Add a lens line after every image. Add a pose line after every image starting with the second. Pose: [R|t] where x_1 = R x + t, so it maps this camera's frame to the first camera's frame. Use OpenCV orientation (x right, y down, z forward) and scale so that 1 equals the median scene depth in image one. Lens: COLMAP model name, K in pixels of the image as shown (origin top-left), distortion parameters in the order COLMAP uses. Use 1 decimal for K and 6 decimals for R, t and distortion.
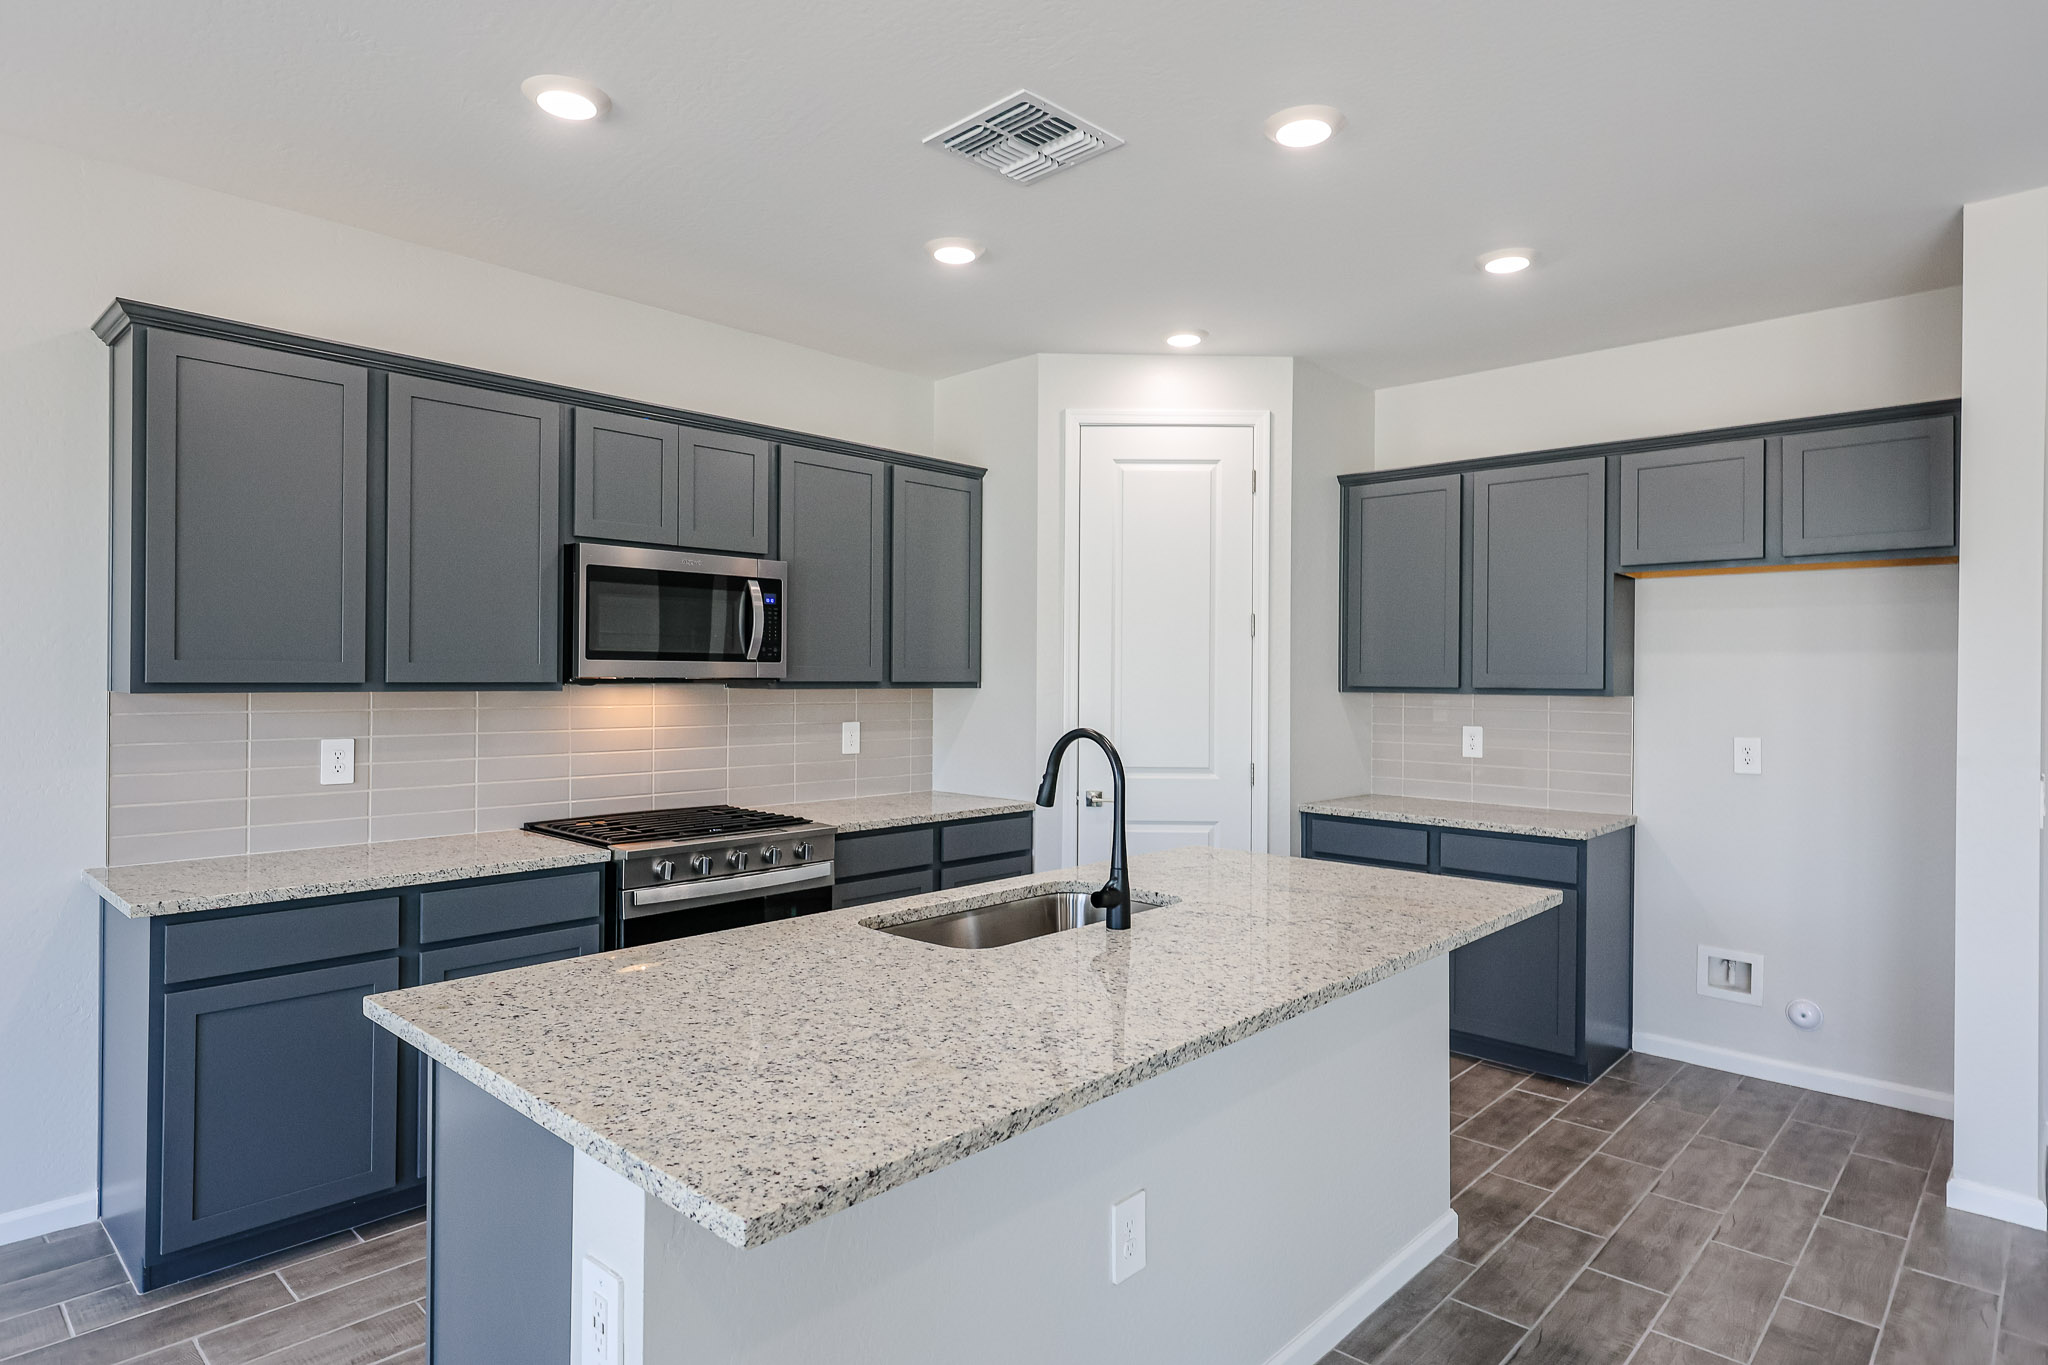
lens RADIAL K [[1127.3, 0, 1015.1], [0, 1127.3, 677.1], [0, 0, 1]] dist [0.002091, 0.001454]
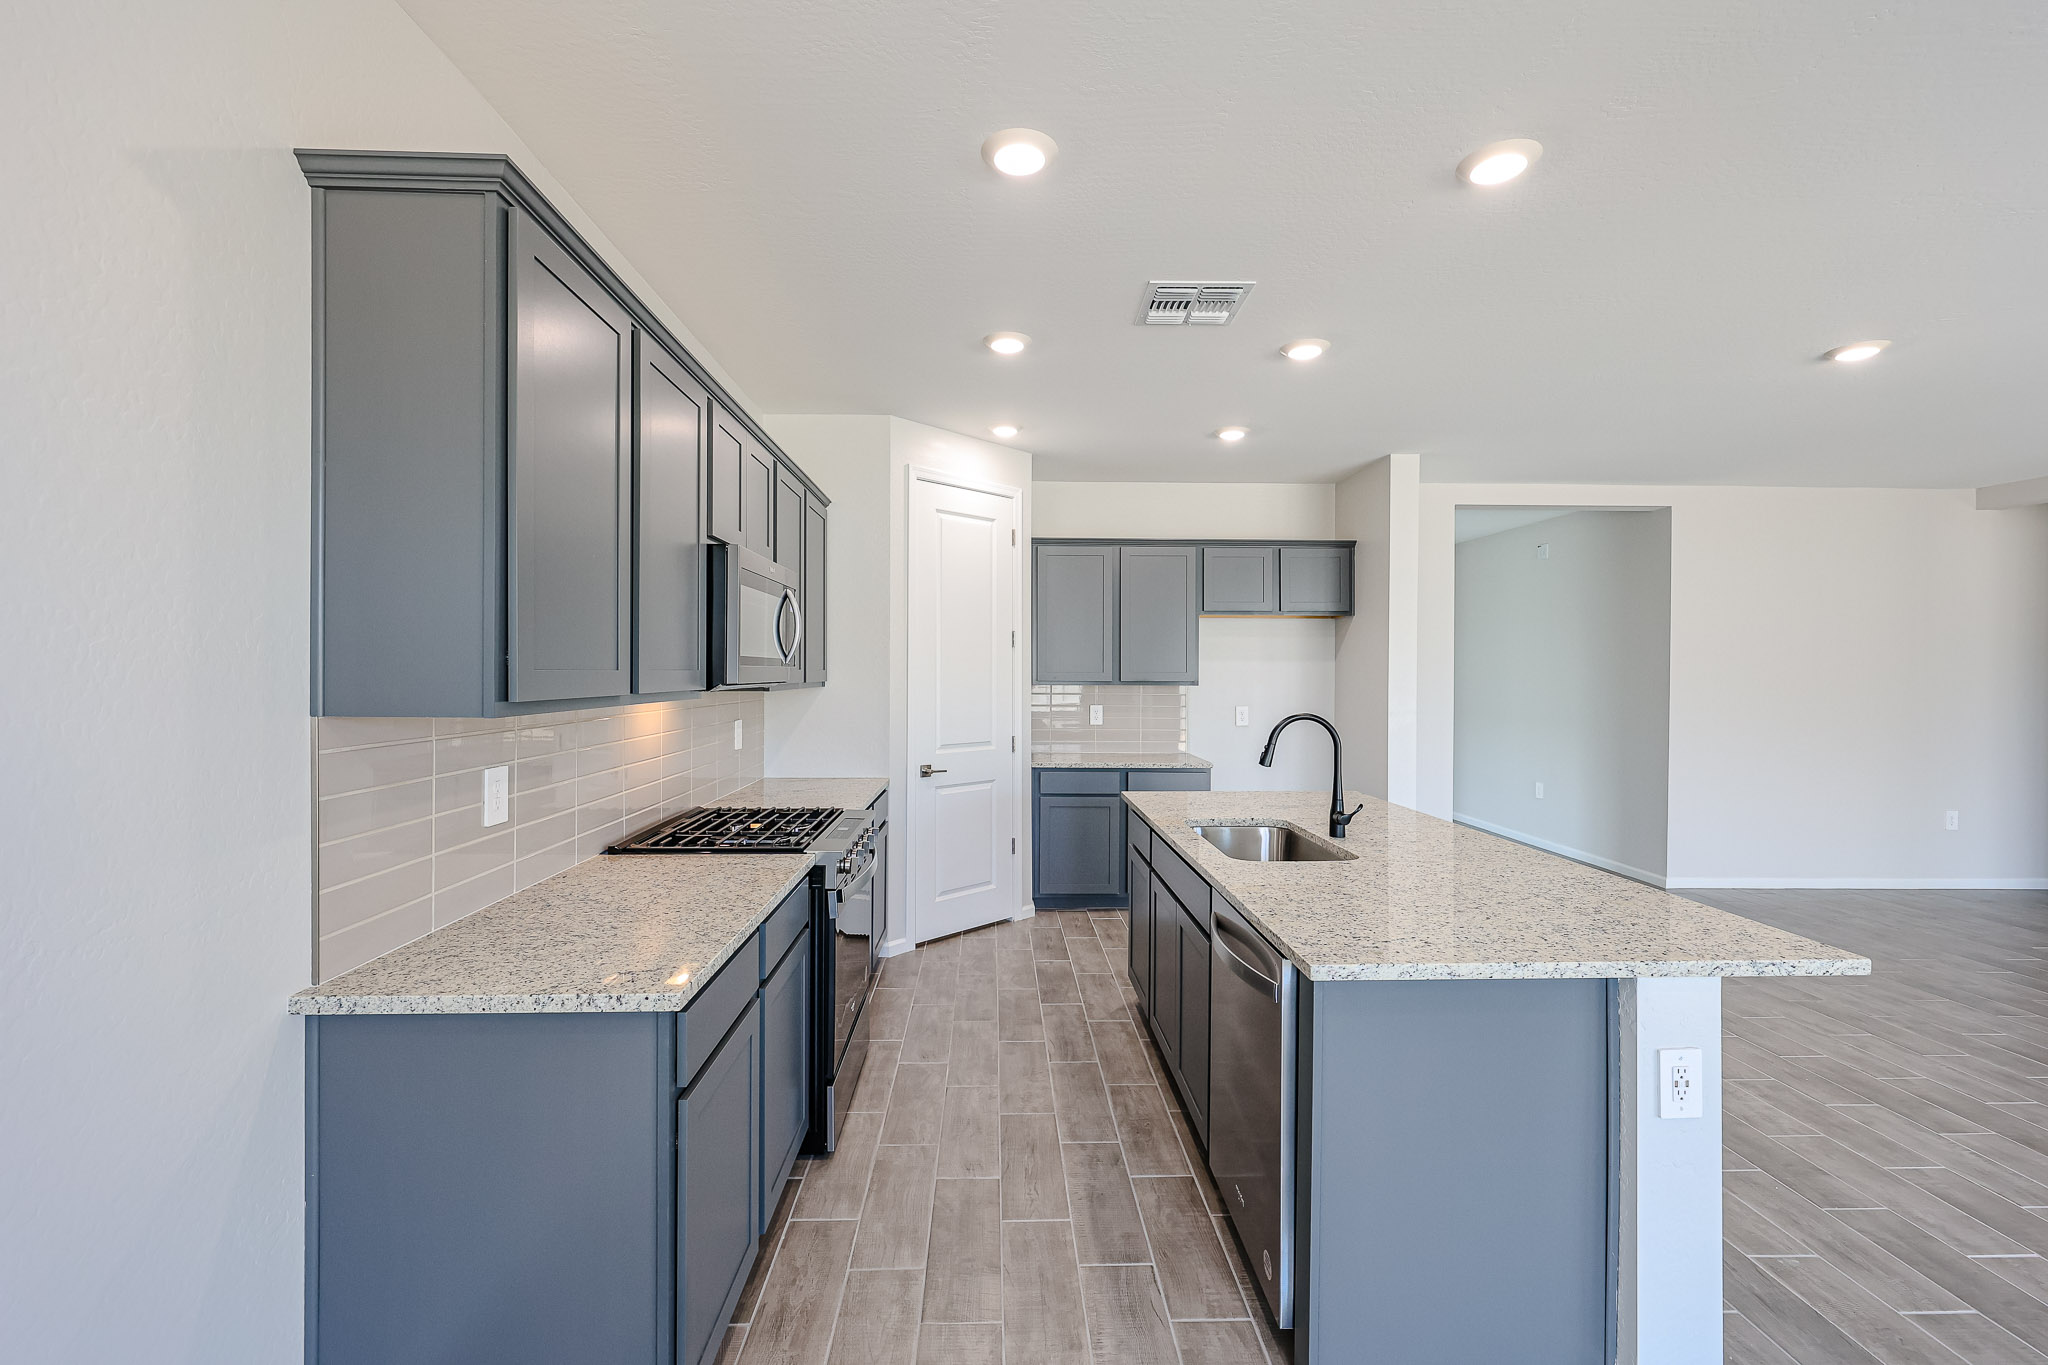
lens RADIAL K [[865.1, 0, 1017.7], [0, 865.1, 676.8], [0, 0, 1]] dist [0.001380, -0.000214]
pose [[0.707386, -0.009309, 0.706766, -0.686718], [0.002756, 0.999942, 0.010412, -0.011975], [-0.706822, -0.005418, 0.707370, 0.281996]]
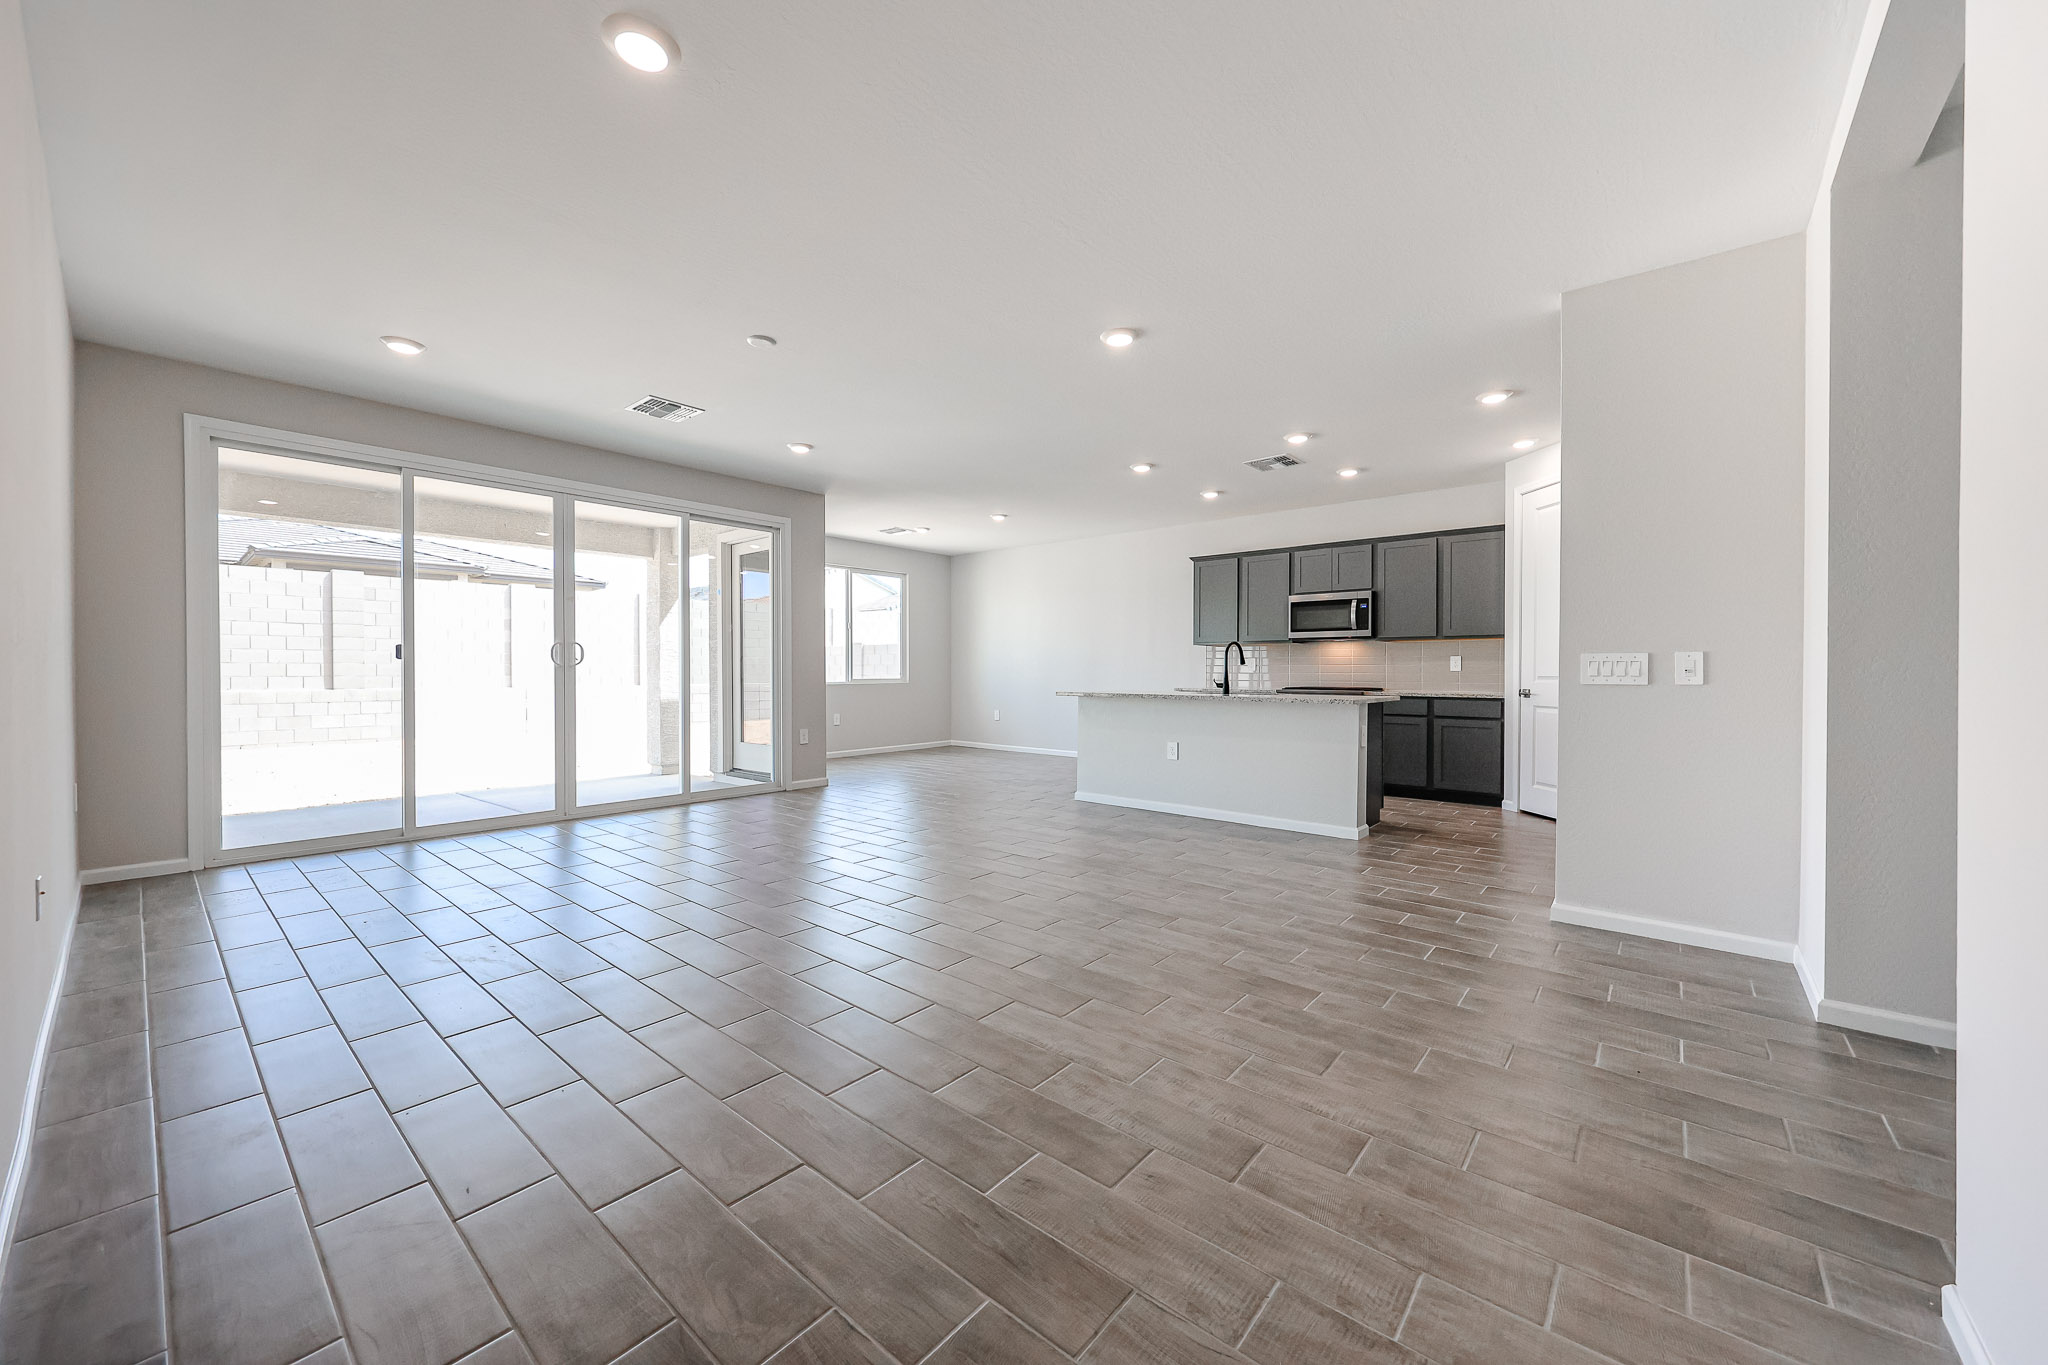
lens RADIAL K [[761.1, 0, 1013.2], [0, 761.1, 676.3], [0, 0, 1]] dist [-0.000234, -0.000062]
pose [[0.040994, -0.001437, -0.999158, 1.604663], [-0.005168, 0.999985, -0.001650, 0.107259], [0.999146, 0.005231, 0.040986, 0.123647]]
